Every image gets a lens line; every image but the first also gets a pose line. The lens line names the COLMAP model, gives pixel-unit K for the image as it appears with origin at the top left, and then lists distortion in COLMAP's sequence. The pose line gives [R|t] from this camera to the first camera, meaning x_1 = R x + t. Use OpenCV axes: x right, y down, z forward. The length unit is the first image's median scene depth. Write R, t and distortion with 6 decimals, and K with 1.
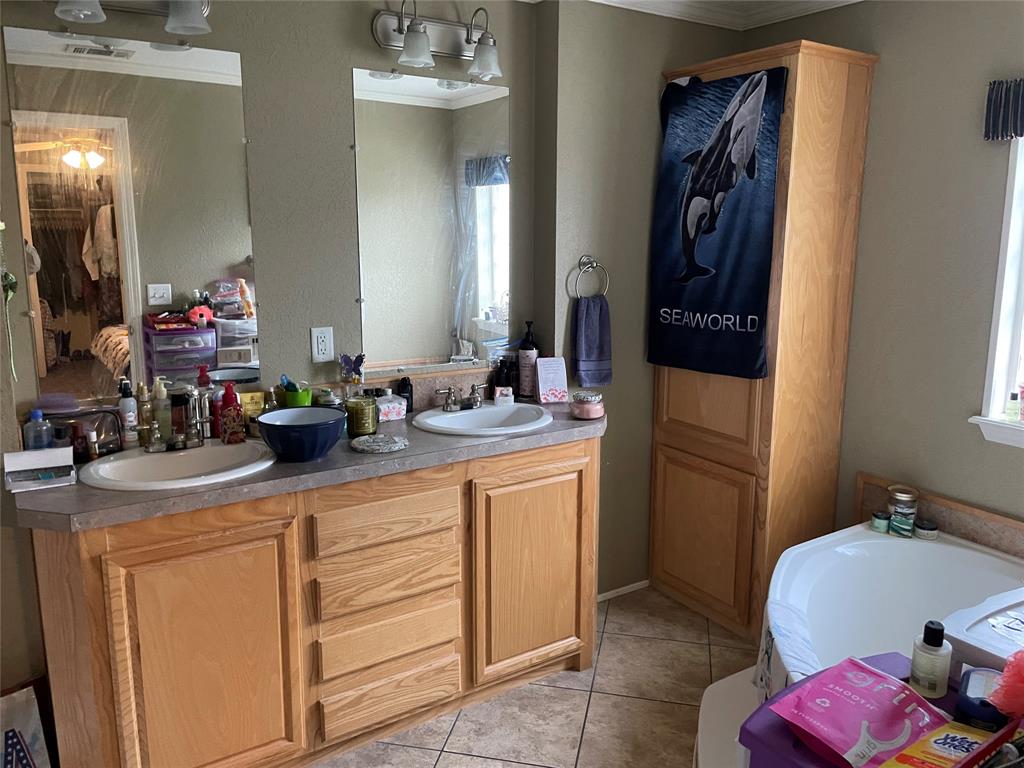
lens RADIAL K [[776.7, 0, 516.9], [0, 776.7, 374.5], [0, 0, 1]] dist [0.046233, -0.042402]
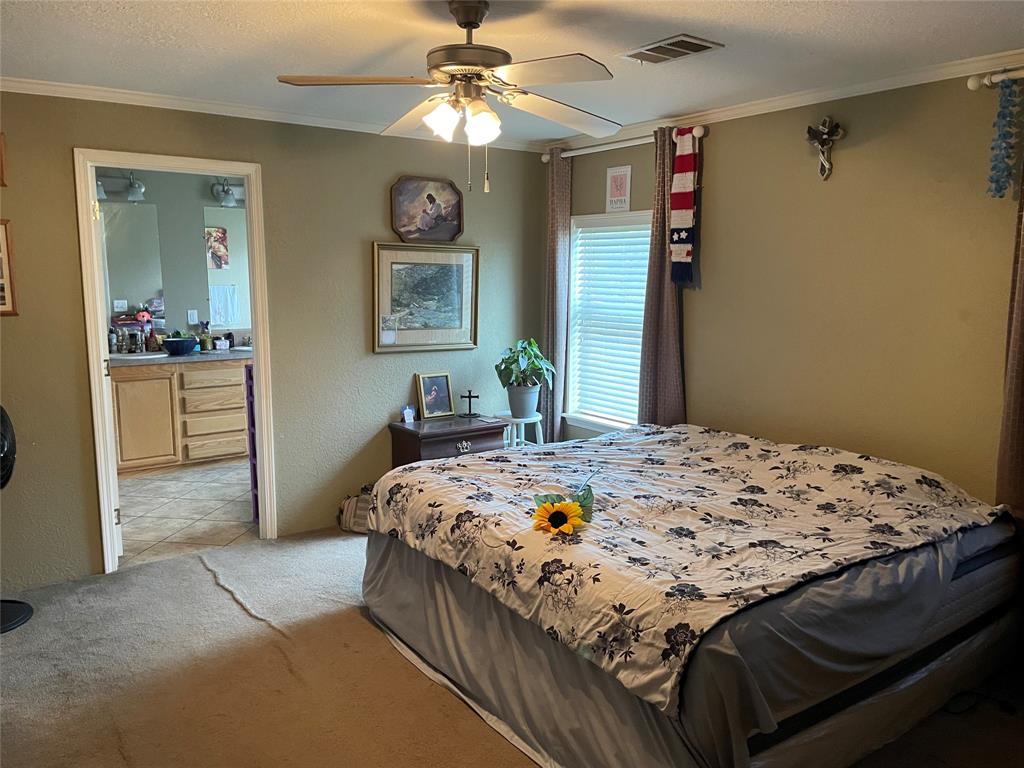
lens RADIAL K [[776.7, 0, 512.9], [0, 776.7, 387.9], [0, 0, 1]] dist [0.046233, -0.042402]
pose [[0.998622, -0.014605, 0.050411, 0.689288], [0.016115, 0.999430, -0.029673, 0.298294], [-0.049949, 0.030444, 0.998288, -1.640771]]
